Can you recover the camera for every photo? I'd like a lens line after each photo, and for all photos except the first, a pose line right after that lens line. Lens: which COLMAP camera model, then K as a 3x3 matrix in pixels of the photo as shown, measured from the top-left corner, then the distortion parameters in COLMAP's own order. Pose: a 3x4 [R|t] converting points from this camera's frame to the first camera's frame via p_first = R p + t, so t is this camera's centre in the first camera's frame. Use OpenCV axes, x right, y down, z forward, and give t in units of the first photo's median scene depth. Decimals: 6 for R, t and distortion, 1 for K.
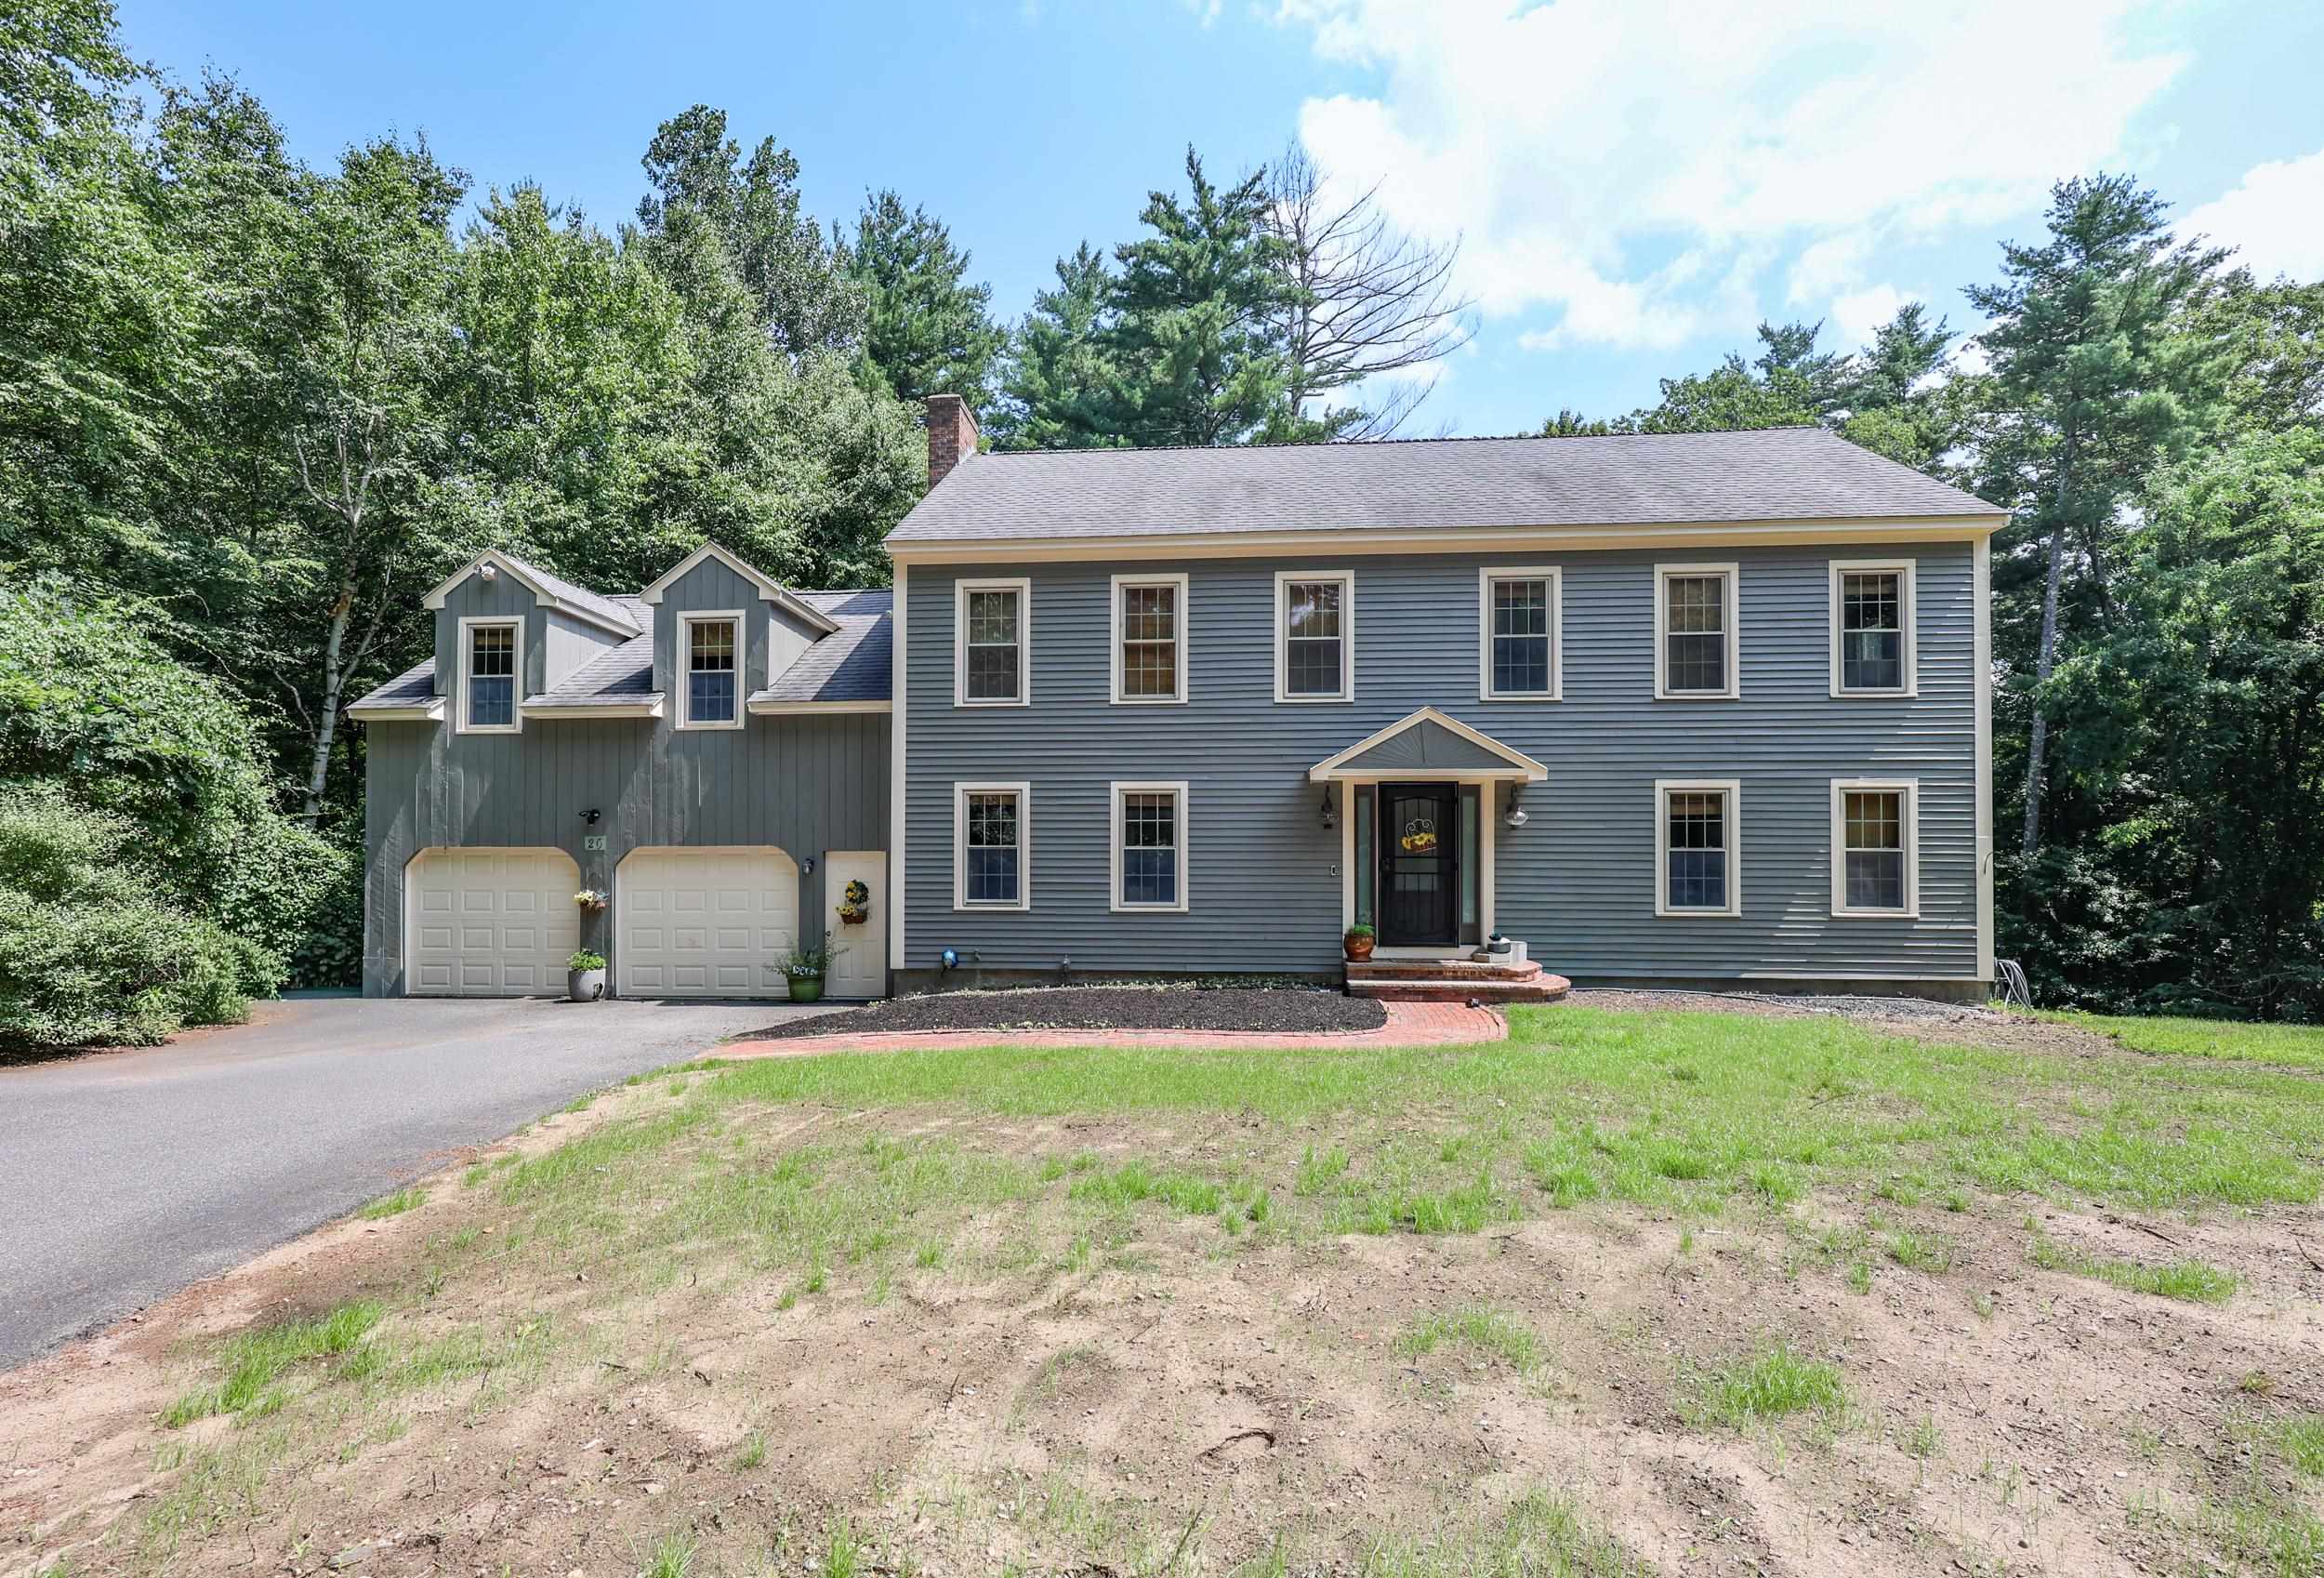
lens RADIAL K [[990.6, 0, 1187.9], [0, 990.6, 846.2], [0, 0, 1]] dist [0.004878, 0.000150]
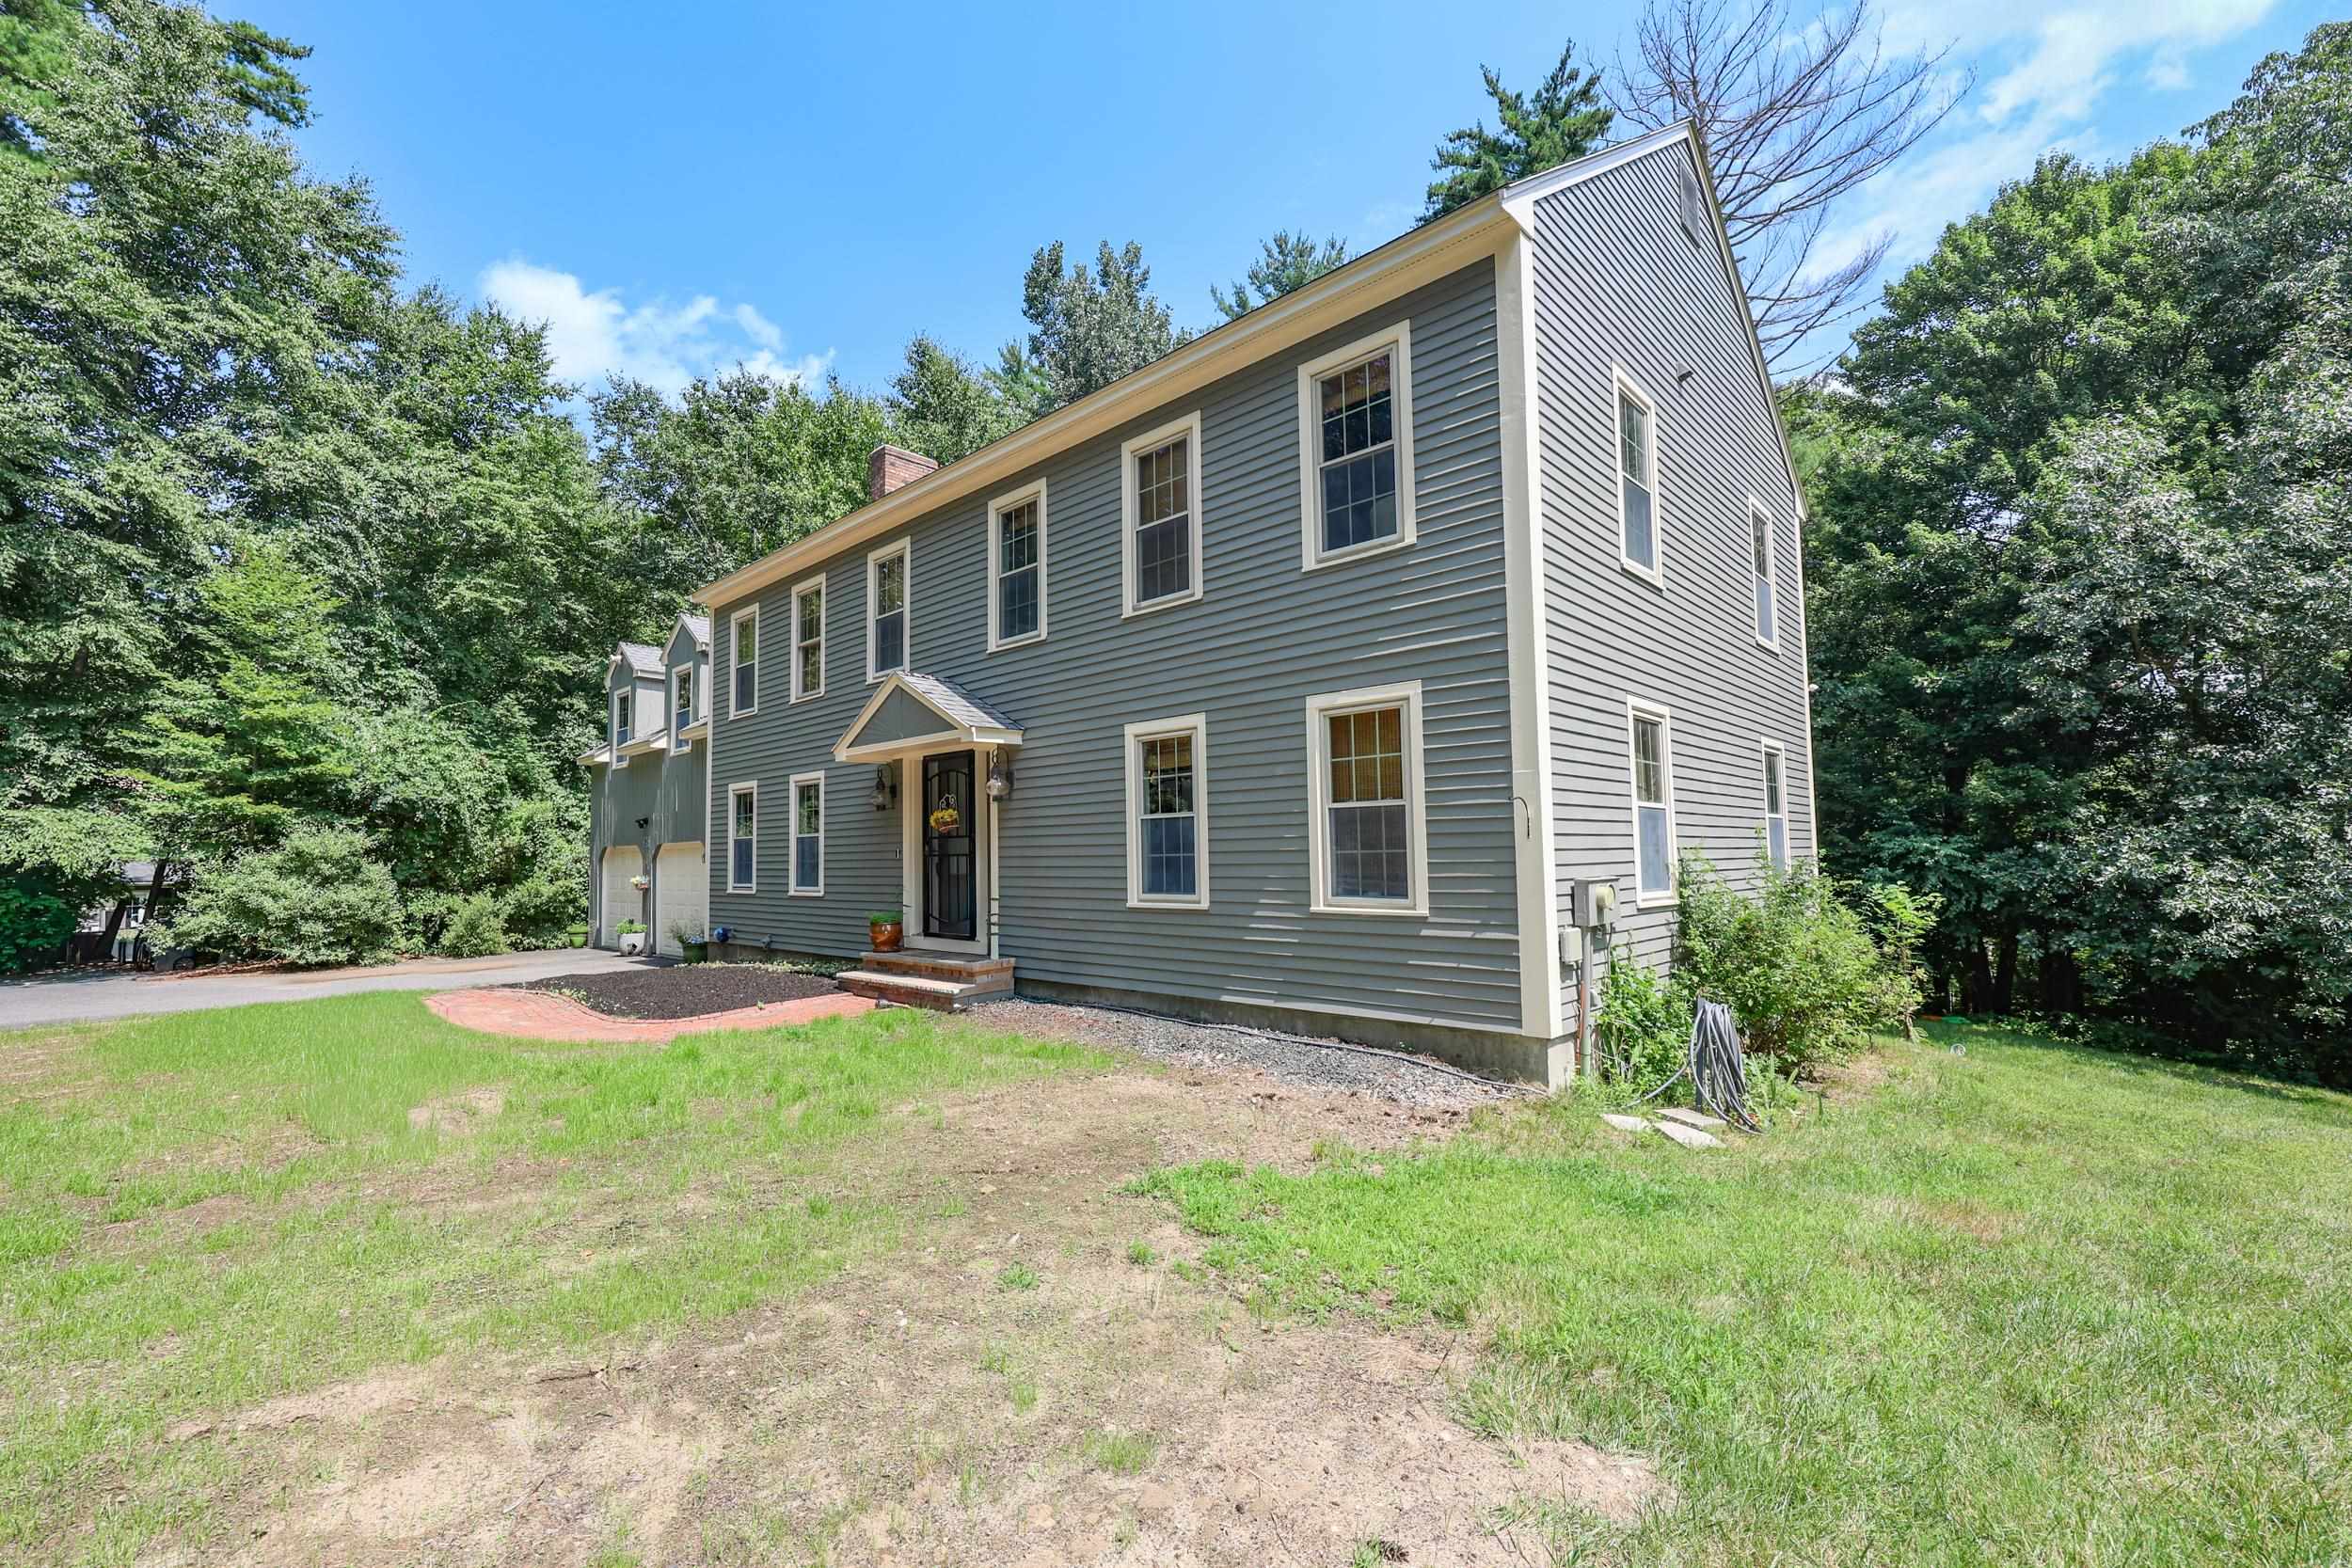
lens RADIAL K [[988.2, 0, 1176.8], [0, 988.2, 789.4], [0, 0, 1]] dist [0.001900, -0.000846]
pose [[0.782150, -0.060323, -0.620163, 0.964721], [0.024940, 0.997536, -0.065576, 0.031369], [0.622591, 0.035823, 0.781727, 0.444896]]
